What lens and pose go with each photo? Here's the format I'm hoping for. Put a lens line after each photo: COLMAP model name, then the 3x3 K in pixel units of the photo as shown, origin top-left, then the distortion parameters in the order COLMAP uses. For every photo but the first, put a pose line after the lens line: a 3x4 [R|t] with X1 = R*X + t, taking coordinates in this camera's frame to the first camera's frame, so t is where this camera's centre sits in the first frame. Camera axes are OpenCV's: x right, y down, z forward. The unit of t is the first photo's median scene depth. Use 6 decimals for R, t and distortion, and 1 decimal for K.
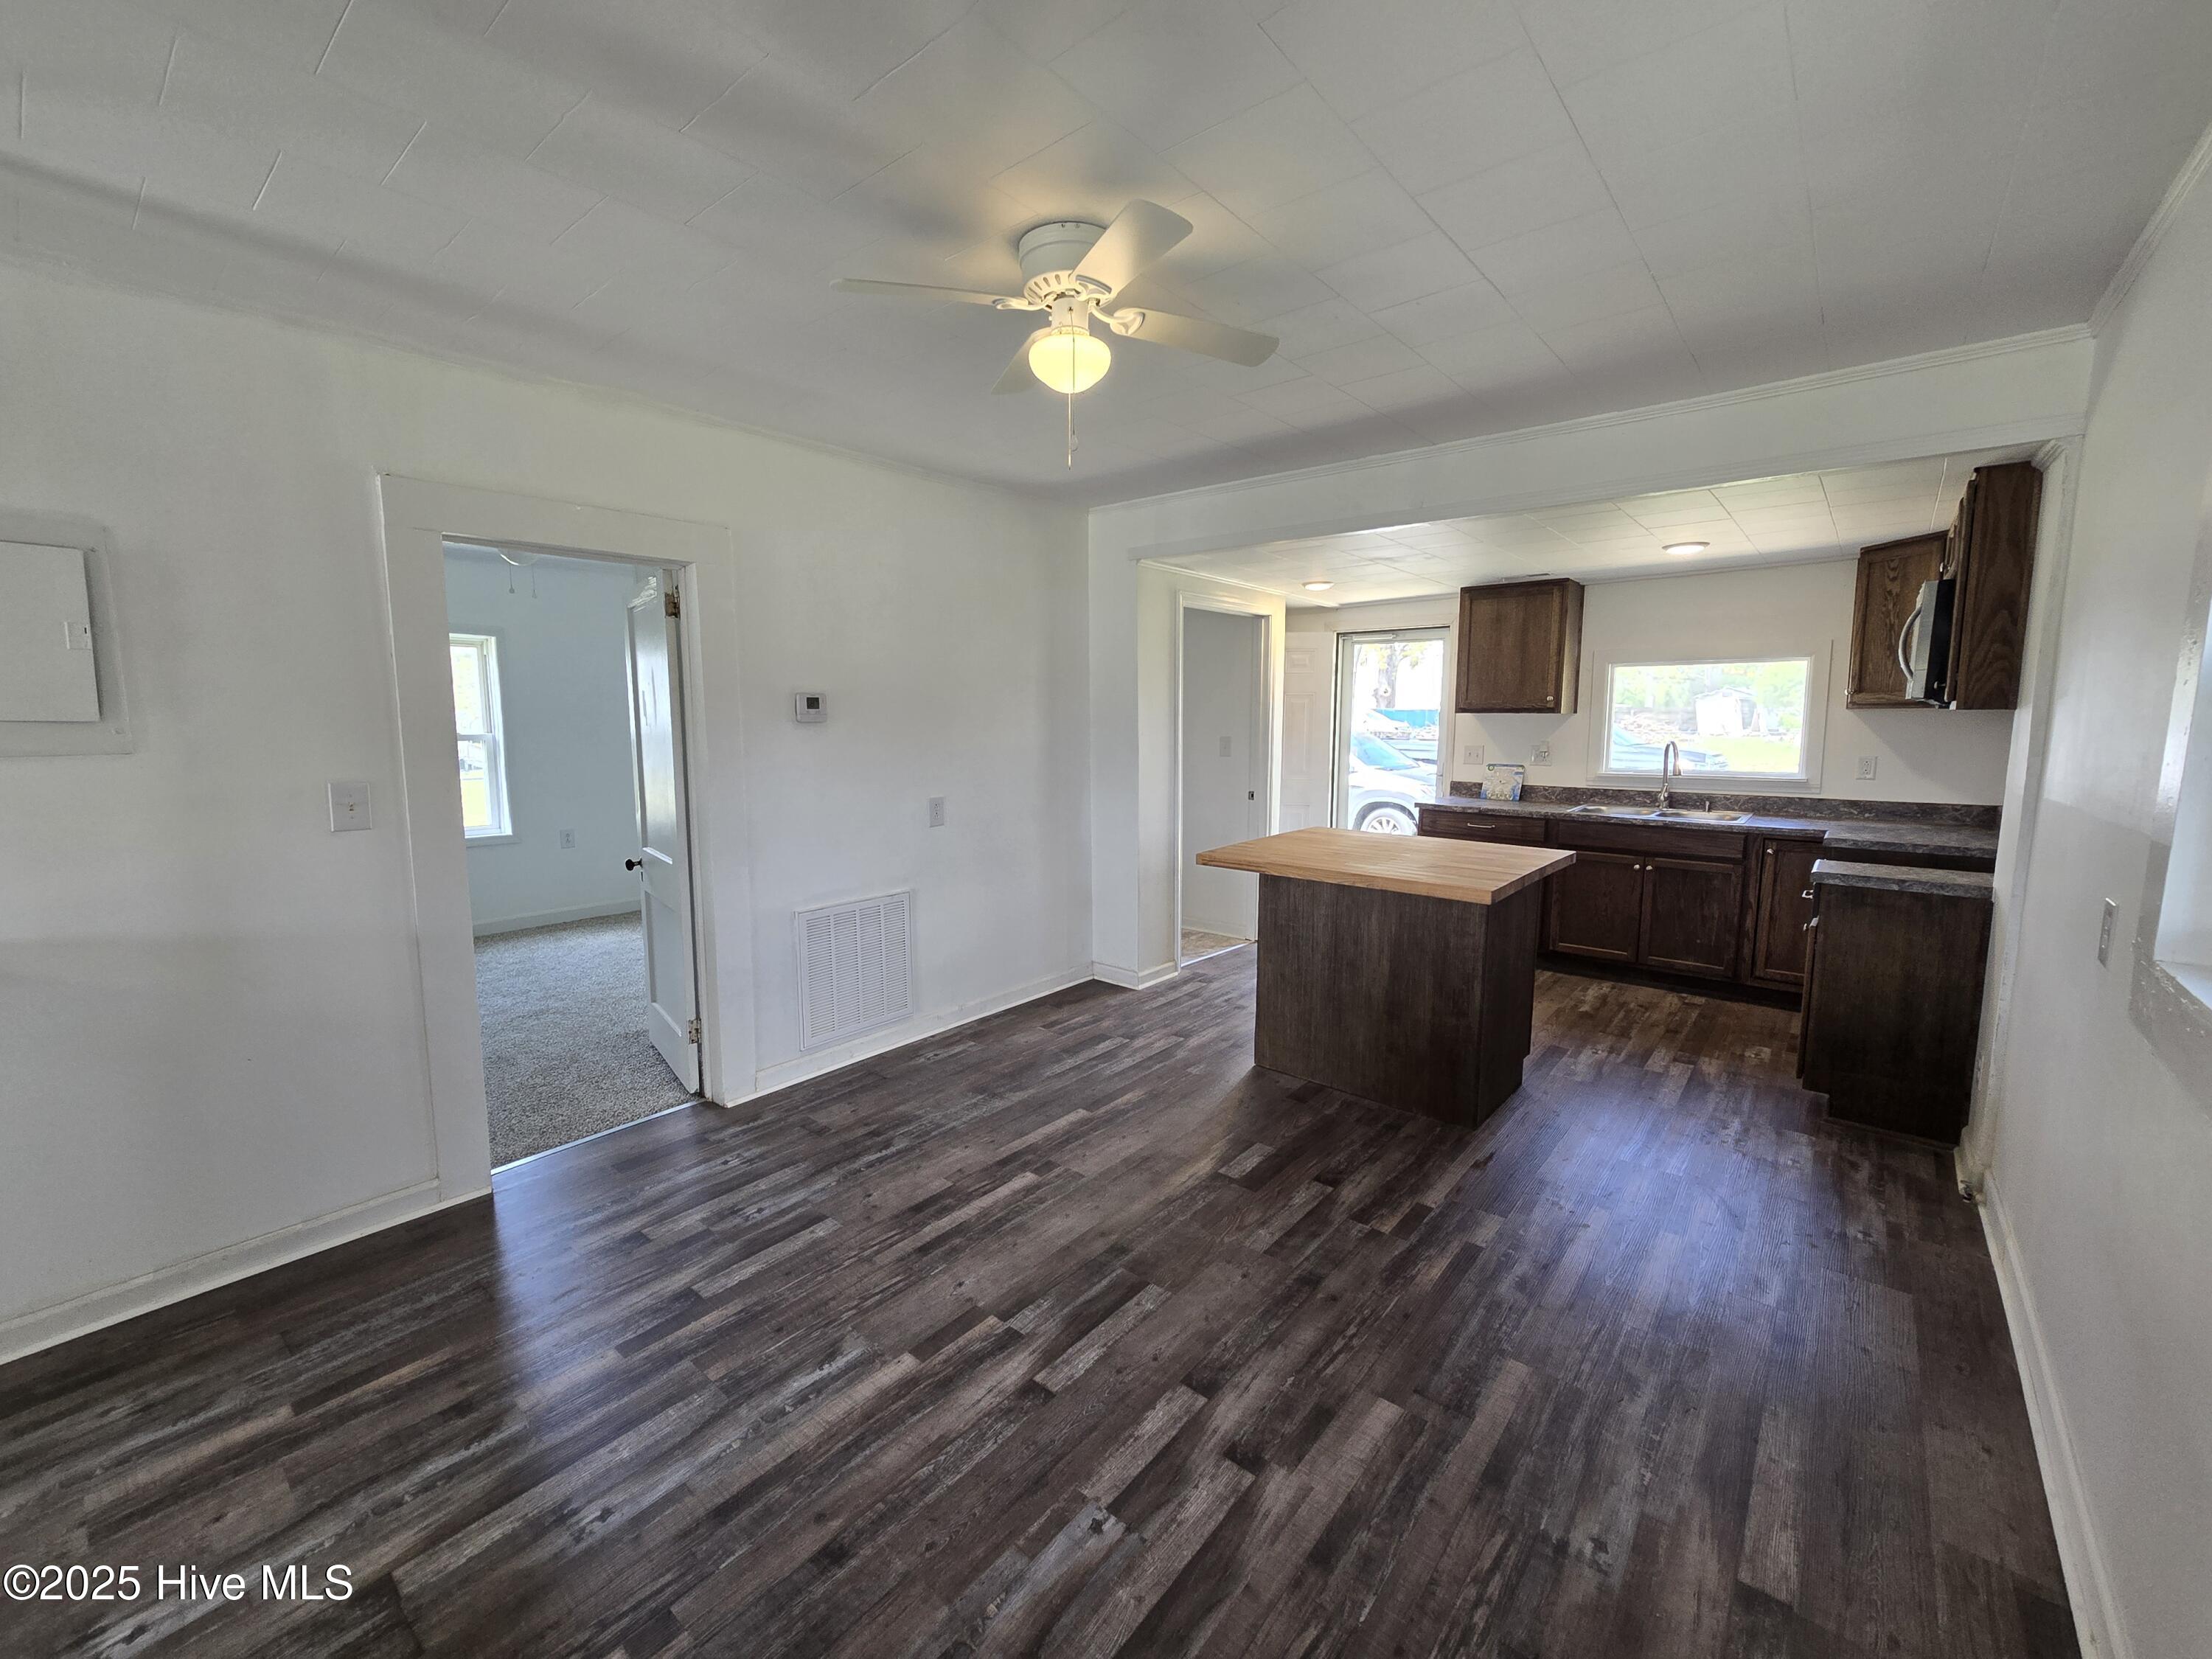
lens RADIAL K [[905.1, 0, 1102.8], [0, 905.1, 820.2], [0, 0, 1]] dist [-0.000969, -0.000129]
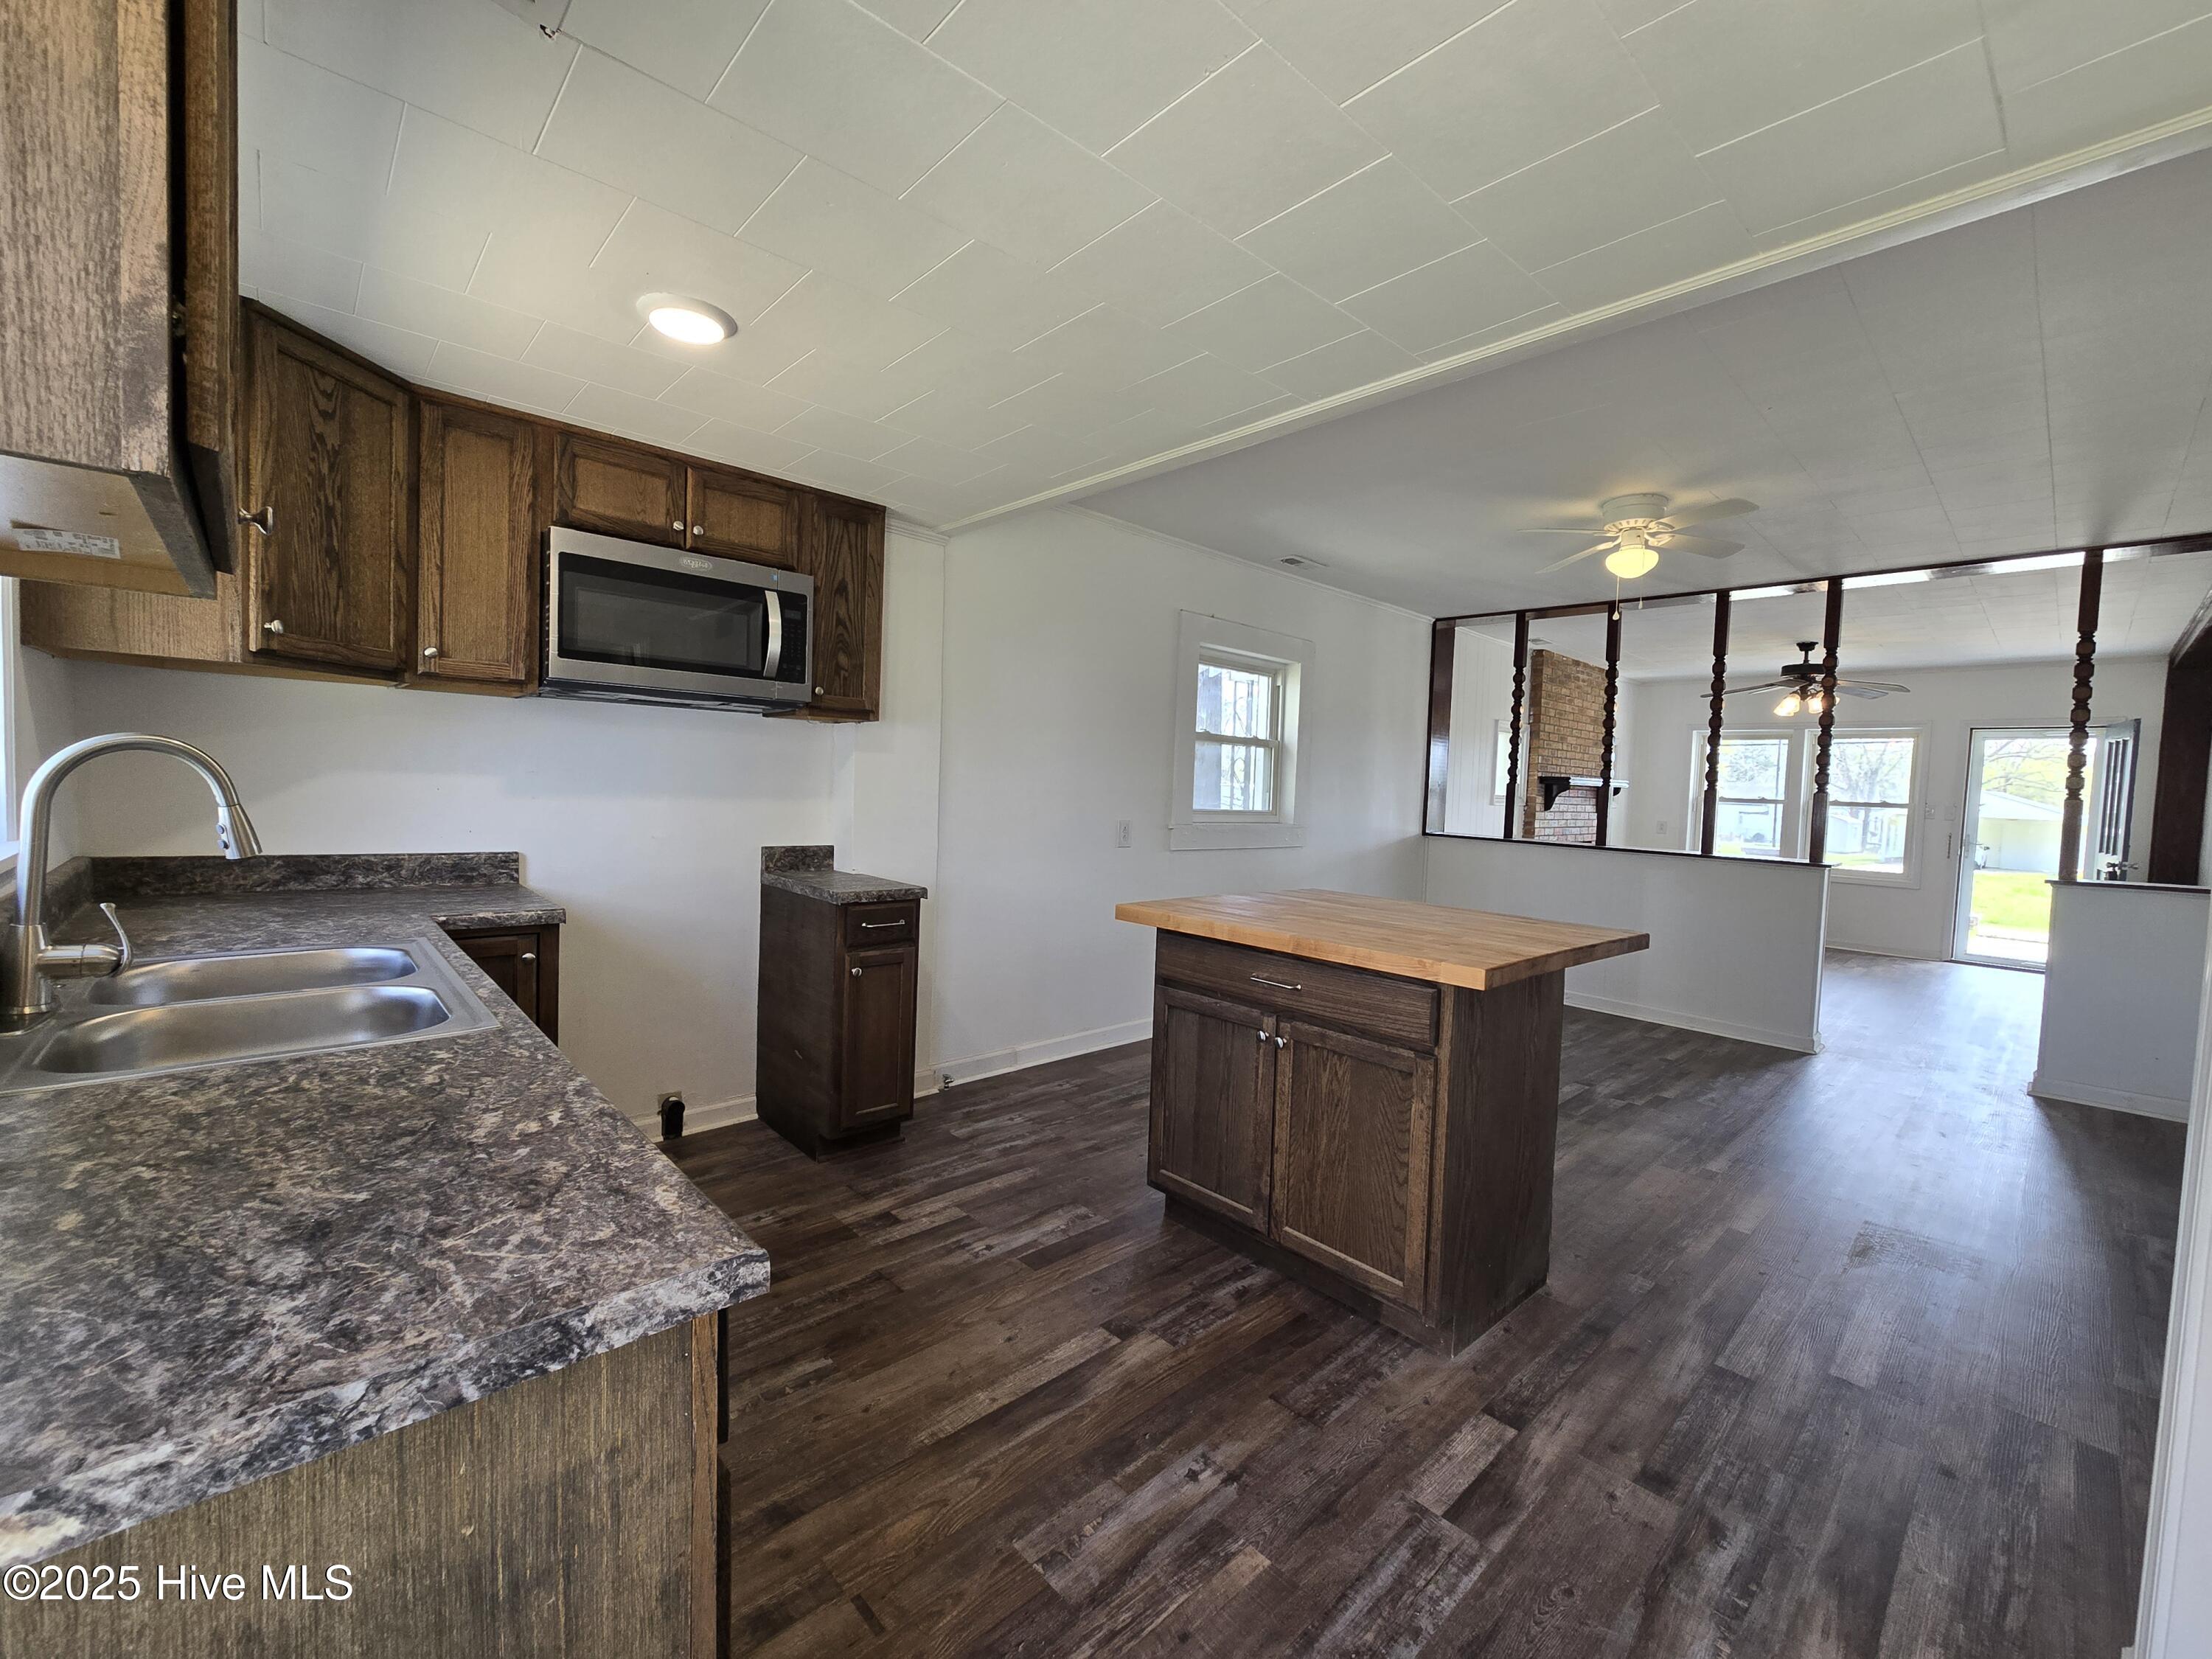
lens RADIAL K [[905.1, 0, 1102.8], [0, 905.1, 820.2], [0, 0, 1]] dist [-0.000969, -0.000129]
pose [[-0.991460, -0.038548, 0.124581, 0.492588], [-0.017874, 0.986467, 0.162983, -0.176340], [-0.129178, 0.159364, -0.978732, 1.932717]]
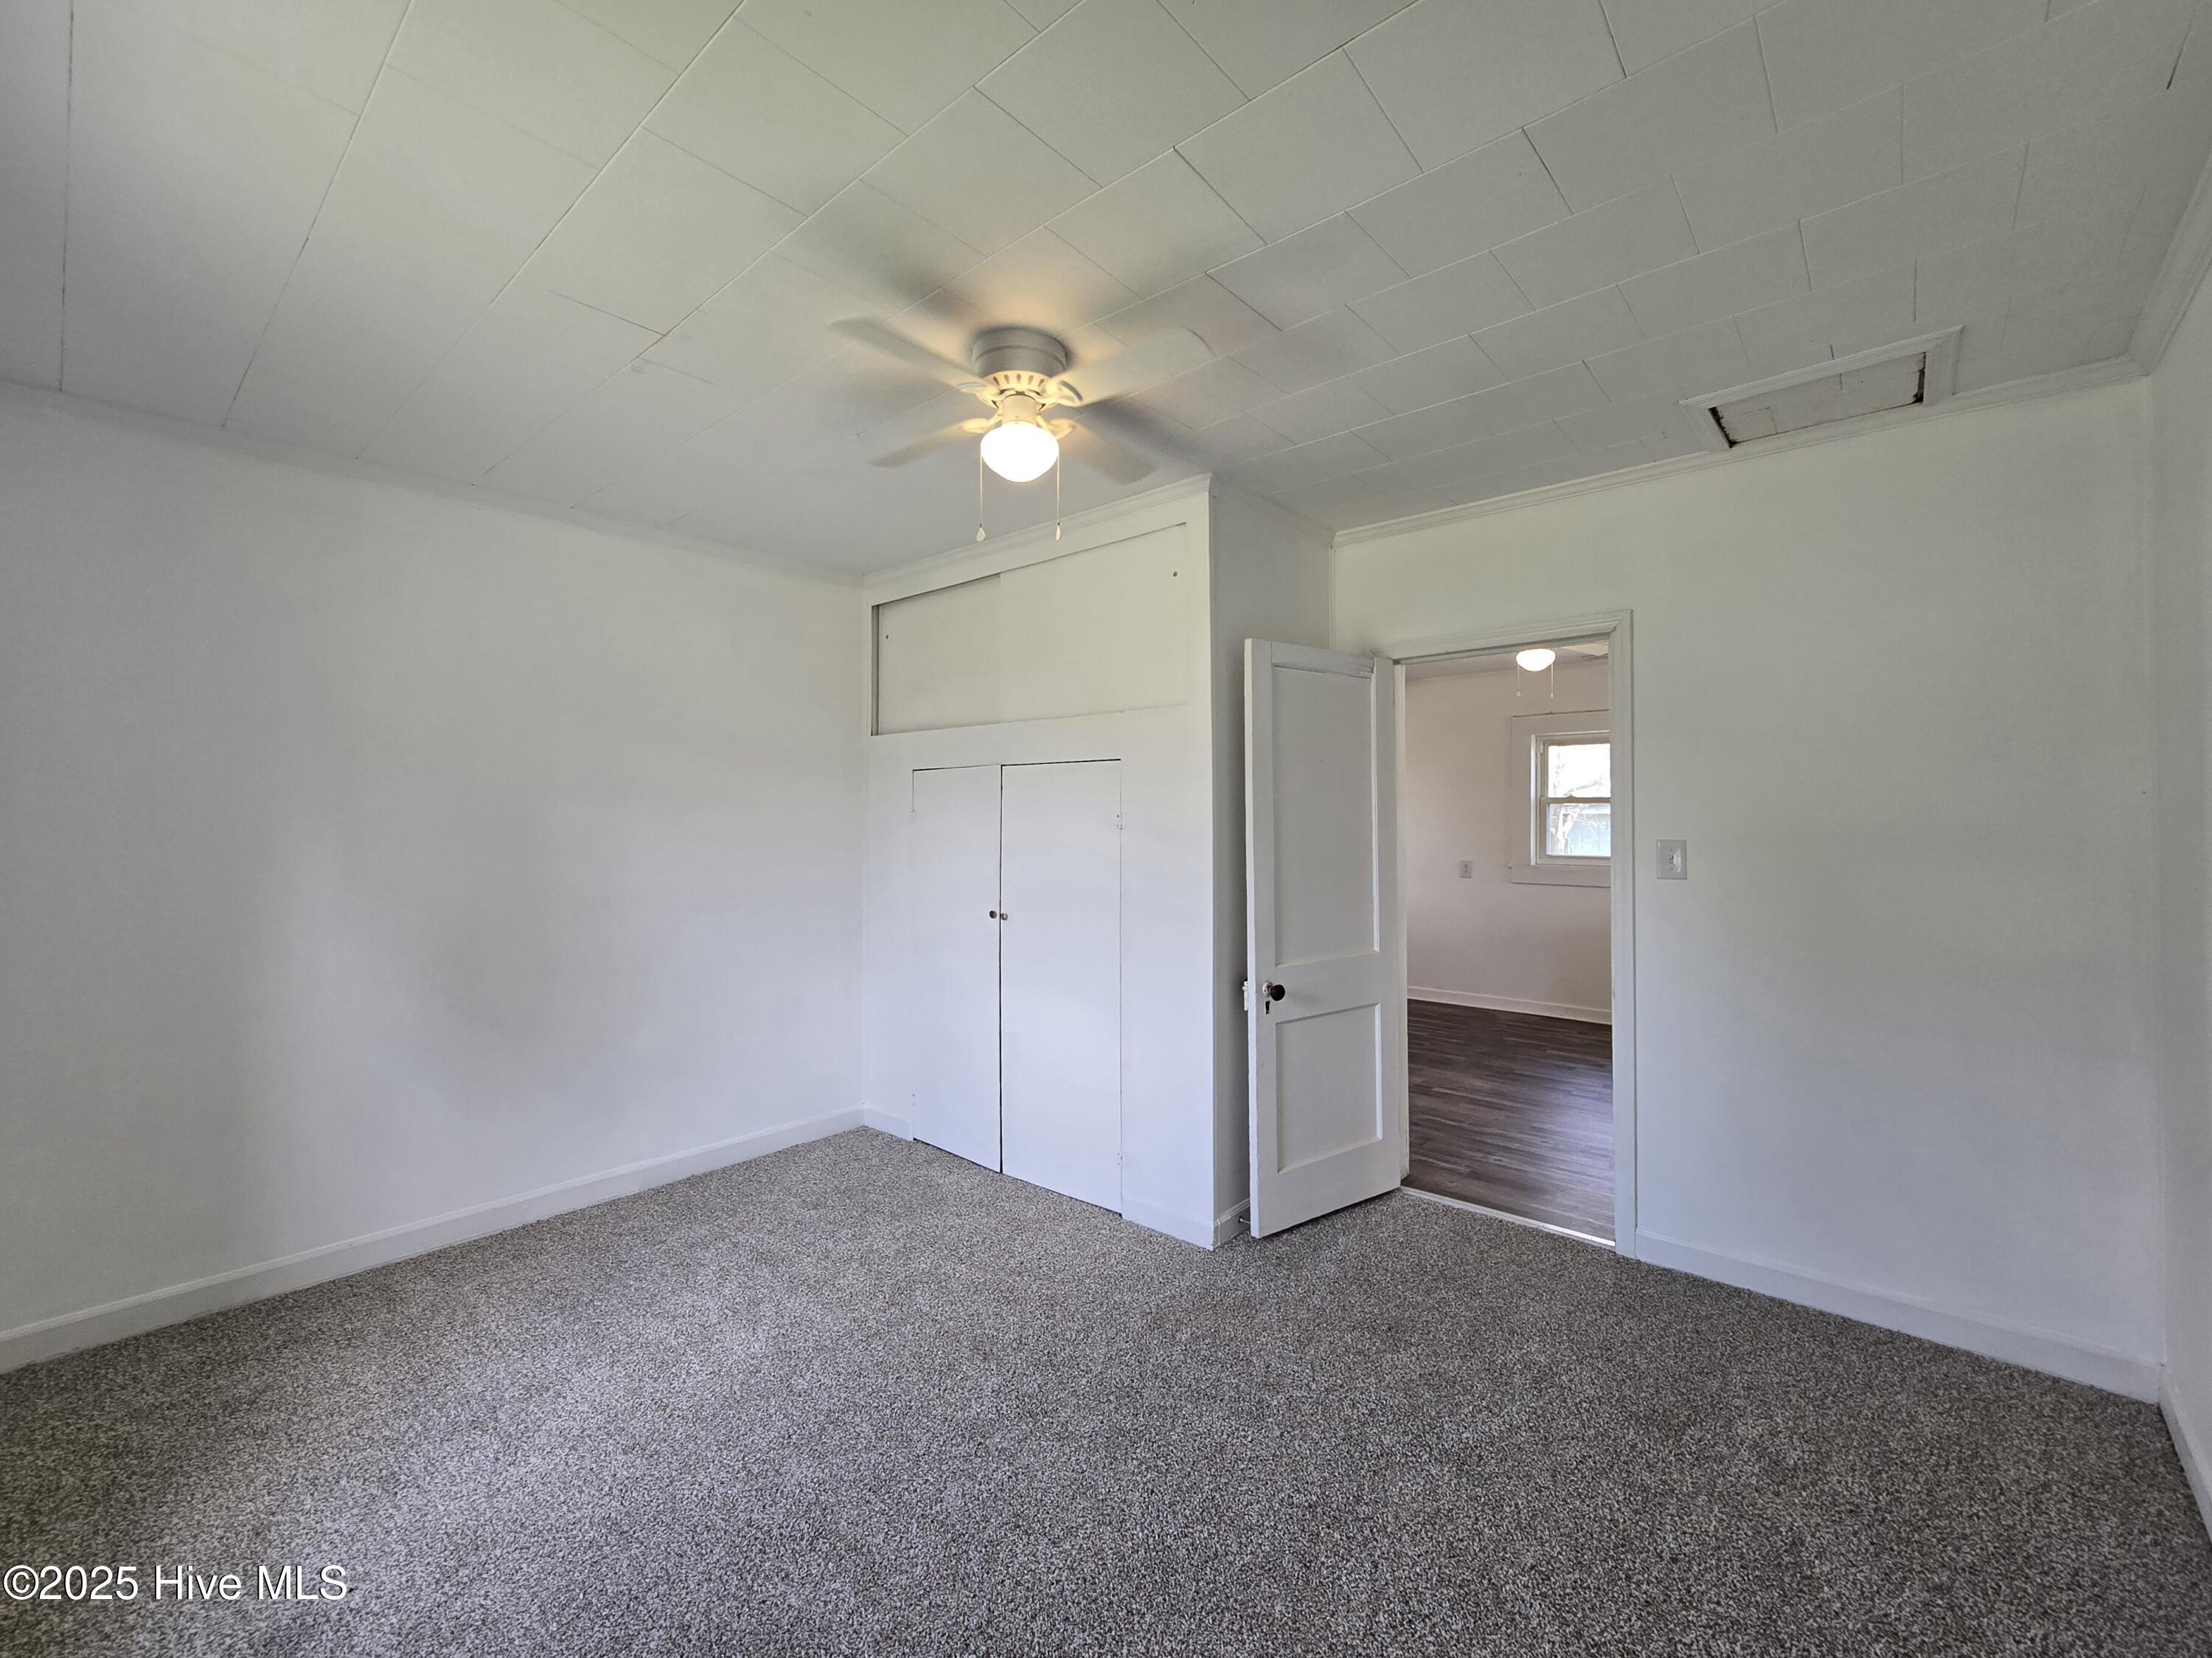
lens RADIAL K [[930.1, 0, 1100.7], [0, 930.1, 817.7], [0, 0, 1]] dist [-0.000168, 0.000049]
pose [[0.020947, 0.013154, 0.999694, -1.591224], [0.114159, 0.993342, -0.015462, -0.112696], [-0.993242, 0.114448, 0.019306, 1.375856]]
